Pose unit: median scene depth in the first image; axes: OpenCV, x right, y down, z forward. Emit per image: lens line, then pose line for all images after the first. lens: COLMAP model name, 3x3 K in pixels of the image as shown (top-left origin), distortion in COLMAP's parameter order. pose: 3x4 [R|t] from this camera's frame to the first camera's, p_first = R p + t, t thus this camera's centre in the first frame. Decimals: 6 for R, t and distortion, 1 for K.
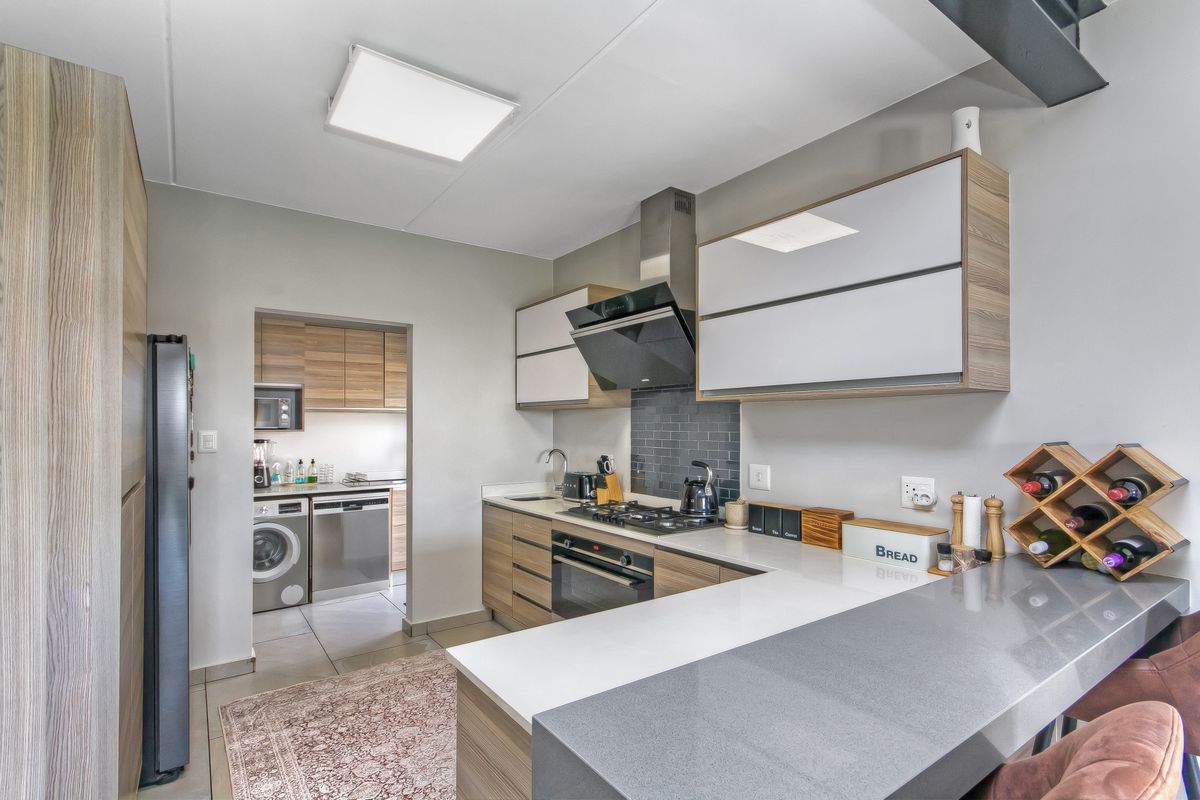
lens RADIAL K [[575.6, 0, 601.6], [0, 575.6, 409.9], [0, 0, 1]] dist [0.003163, 0.000121]
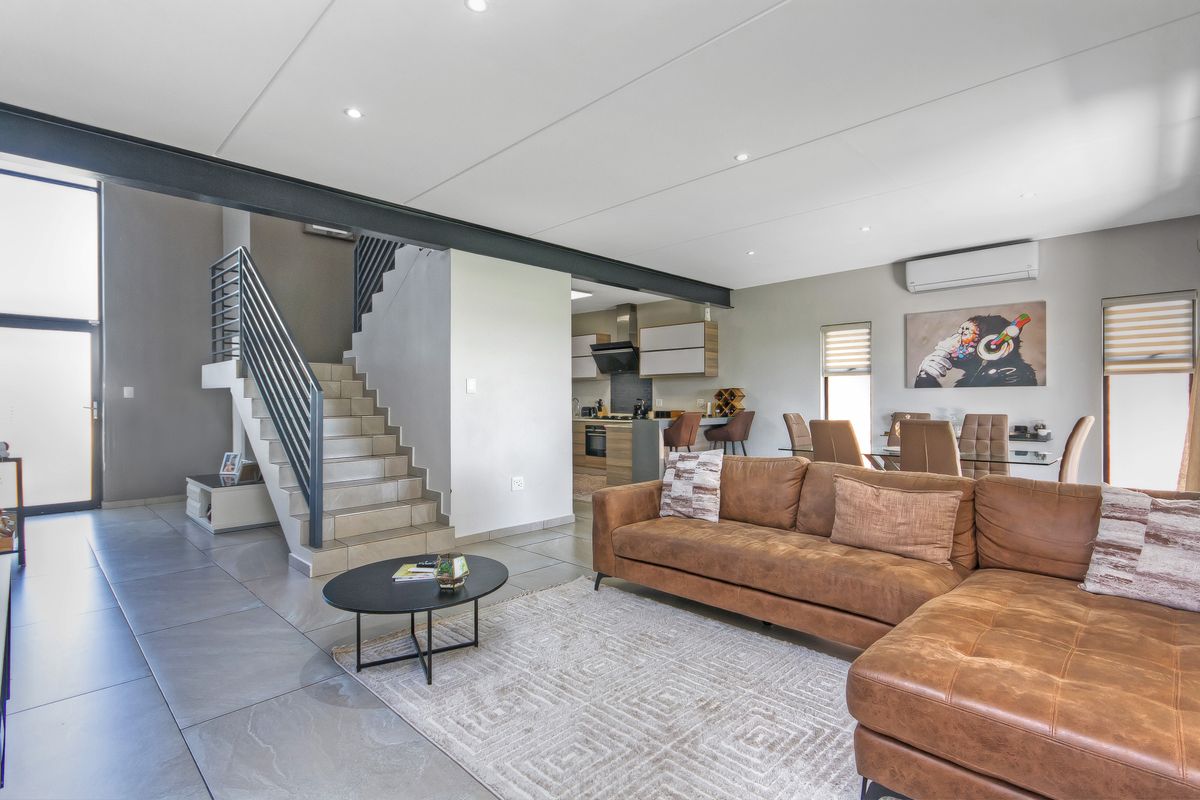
lens RADIAL K [[575.6, 0, 600.4], [0, 575.6, 398.9], [0, 0, 1]] dist [0.003163, 0.000121]
pose [[0.987307, 0.003739, 0.158778, -0.496413], [-0.007278, 0.999738, 0.021710, 0.028040], [-0.158656, -0.022590, 0.987076, -1.887404]]
